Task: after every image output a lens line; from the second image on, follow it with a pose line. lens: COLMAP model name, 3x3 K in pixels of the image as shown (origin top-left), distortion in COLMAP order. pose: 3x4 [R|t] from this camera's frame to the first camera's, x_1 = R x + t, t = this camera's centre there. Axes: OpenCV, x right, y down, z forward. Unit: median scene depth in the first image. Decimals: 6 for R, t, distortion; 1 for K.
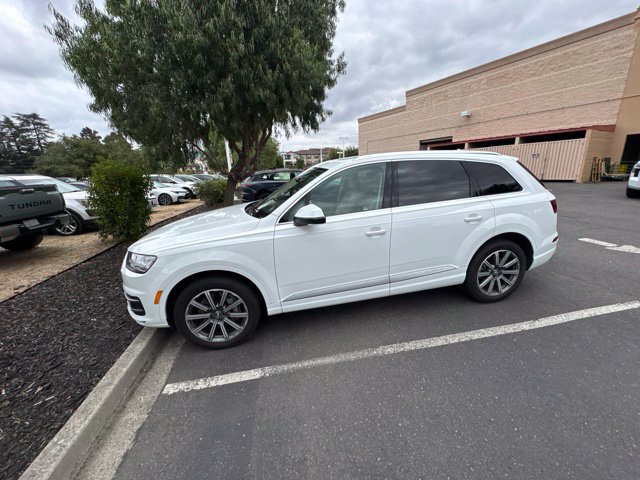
lens RADIAL K [[255.3, 0, 320.3], [0, 255.3, 237.3], [0, 0, 1]] dist [-0.003781, 0.000363]
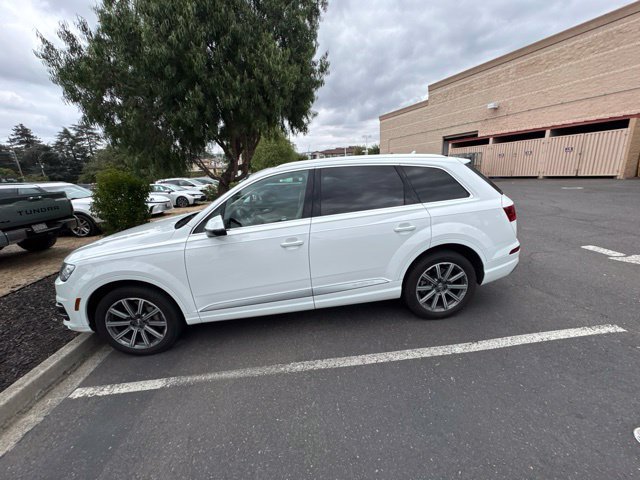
lens RADIAL K [[255.3, 0, 320.6], [0, 255.3, 237.3], [0, 0, 1]] dist [-0.003781, 0.000363]
pose [[0.994249, 0.006003, -0.106926, 0.362252], [-0.005644, 0.999977, 0.003660, -0.039390], [0.106946, -0.003036, 0.994260, 0.047743]]
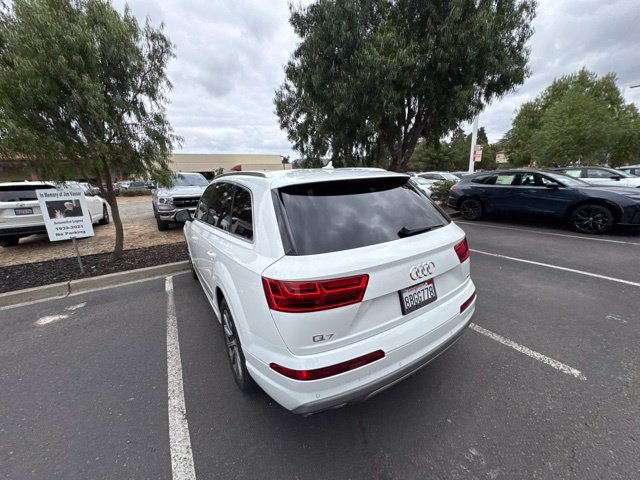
lens RADIAL K [[255.3, 0, 317.7], [0, 255.3, 235.5], [0, 0, 1]] dist [-0.003781, 0.000363]
pose [[0.358502, 0.233851, -0.903764, 1.353789], [-0.216740, 0.962512, 0.163077, -0.317999], [0.908020, 0.137418, 0.395747, 0.889501]]
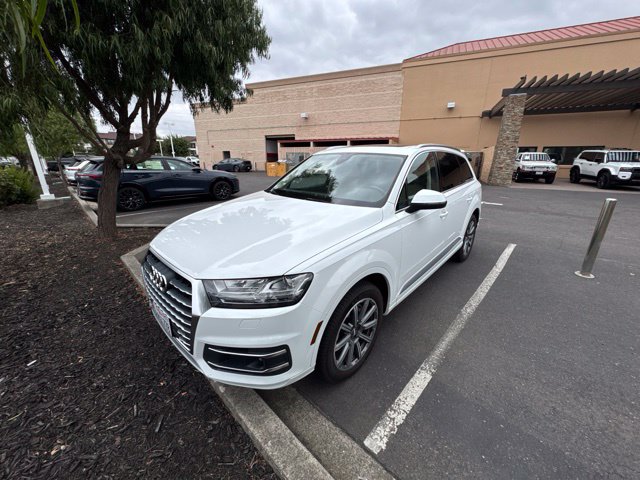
lens RADIAL K [[255.3, 0, 319.3], [0, 255.3, 238.2], [0, 0, 1]] dist [-0.003781, 0.000363]
pose [[0.805817, -0.129759, 0.577773, -0.753469], [0.115828, 0.991388, 0.061106, -0.039289], [-0.580726, 0.017681, 0.813907, 0.342383]]
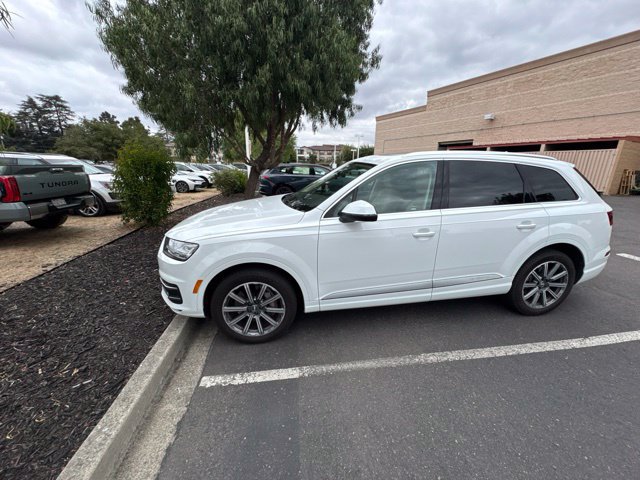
lens RADIAL K [[255.3, 0, 320.2], [0, 255.3, 237.3], [0, 0, 1]] dist [-0.003781, 0.000363]
pose [[0.997540, 0.064532, -0.027369, -0.118796], [-0.064163, 0.997839, 0.014158, 0.003530], [0.028223, -0.012367, 0.999525, 0.034318]]
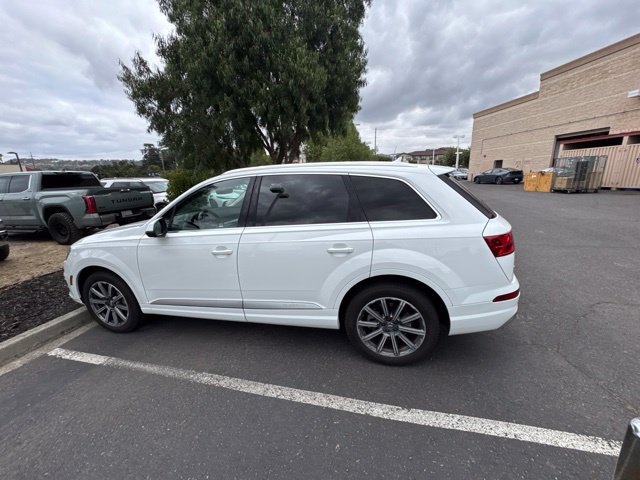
lens RADIAL K [[255.3, 0, 320.3], [0, 255.3, 236.9], [0, 0, 1]] dist [-0.003781, 0.000363]
pose [[0.909475, 0.104010, -0.402539, 0.780678], [-0.107382, 0.994116, 0.014251, -0.107127], [0.401653, 0.030264, 0.915292, 0.239478]]
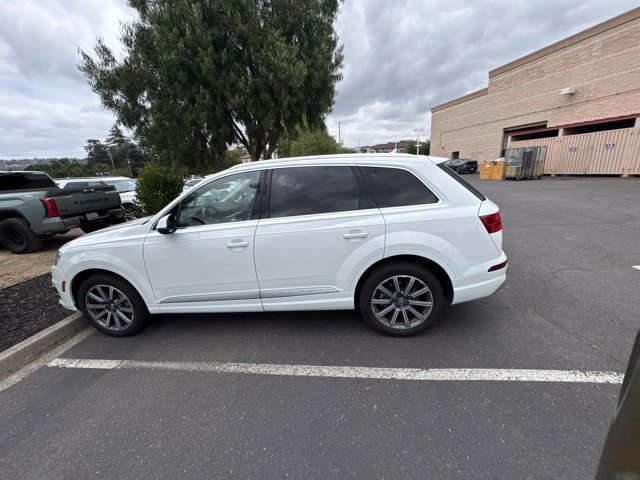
lens RADIAL K [[255.3, 0, 320.4], [0, 255.3, 236.6], [0, 0, 1]] dist [-0.003781, 0.000363]
pose [[0.956029, 0.059372, -0.287200, 0.669123], [-0.054896, 0.998213, 0.023620, -0.075420], [0.288089, -0.006815, 0.957579, 0.143355]]
